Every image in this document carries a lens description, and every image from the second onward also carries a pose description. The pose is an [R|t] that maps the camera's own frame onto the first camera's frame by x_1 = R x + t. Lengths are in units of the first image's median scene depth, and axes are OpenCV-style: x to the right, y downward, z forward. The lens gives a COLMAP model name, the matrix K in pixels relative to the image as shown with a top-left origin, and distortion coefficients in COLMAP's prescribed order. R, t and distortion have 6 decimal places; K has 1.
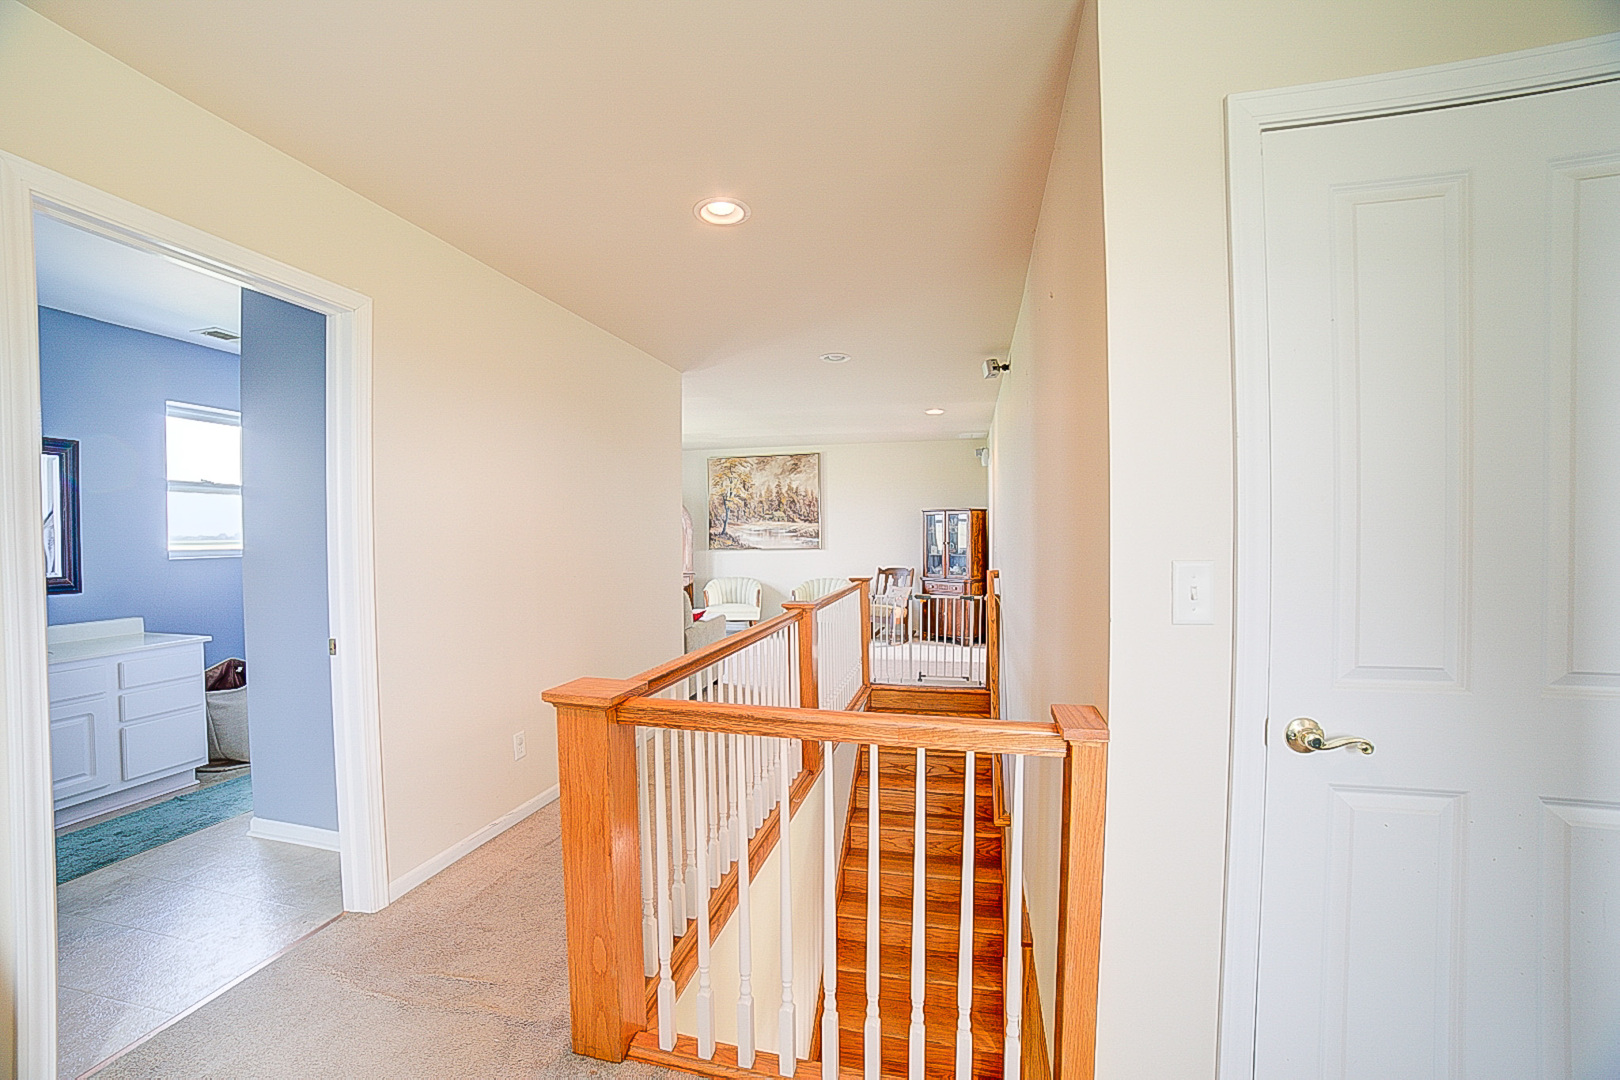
lens RADIAL K [[656.0, 0, 804.3], [0, 656.0, 546.4], [0, 0, 1]] dist [-0.110100, 0.037138]
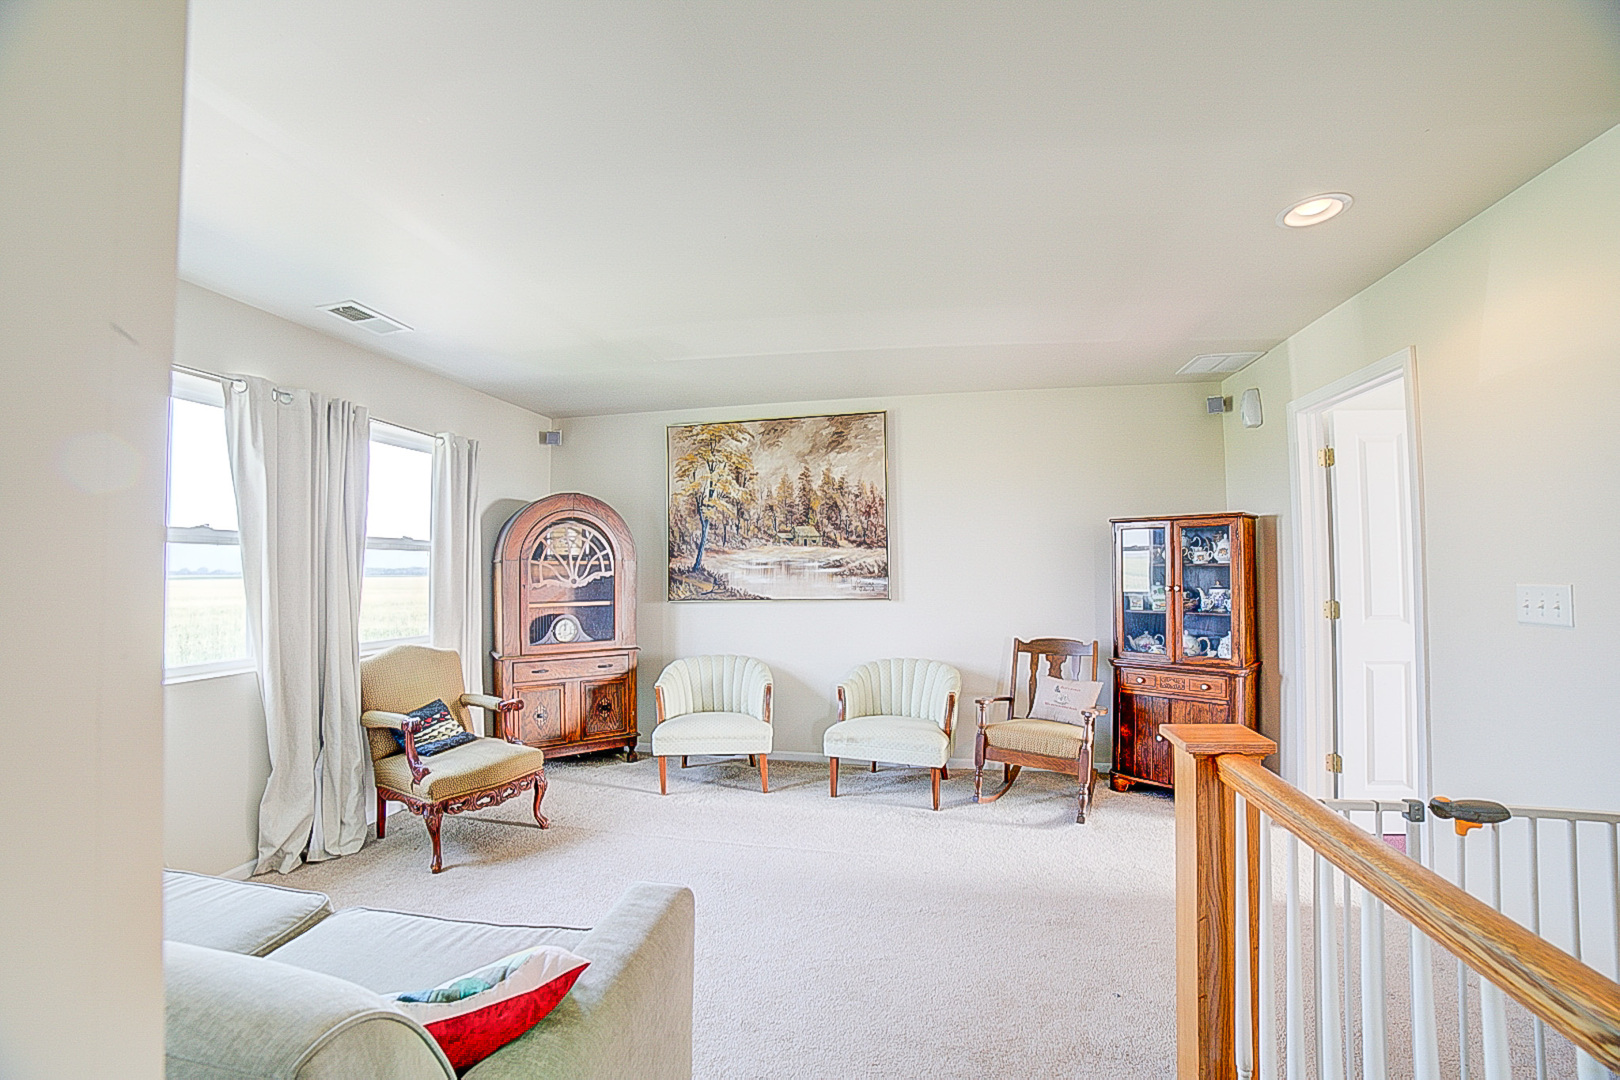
lens RADIAL K [[656.0, 0, 804.3], [0, 656.0, 546.4], [0, 0, 1]] dist [-0.110100, 0.037138]
pose [[0.999401, 0.000125, 0.034620, -0.057759], [0.001820, 0.998422, -0.056134, -0.008827], [-0.034573, 0.056164, 0.997823, 0.493586]]
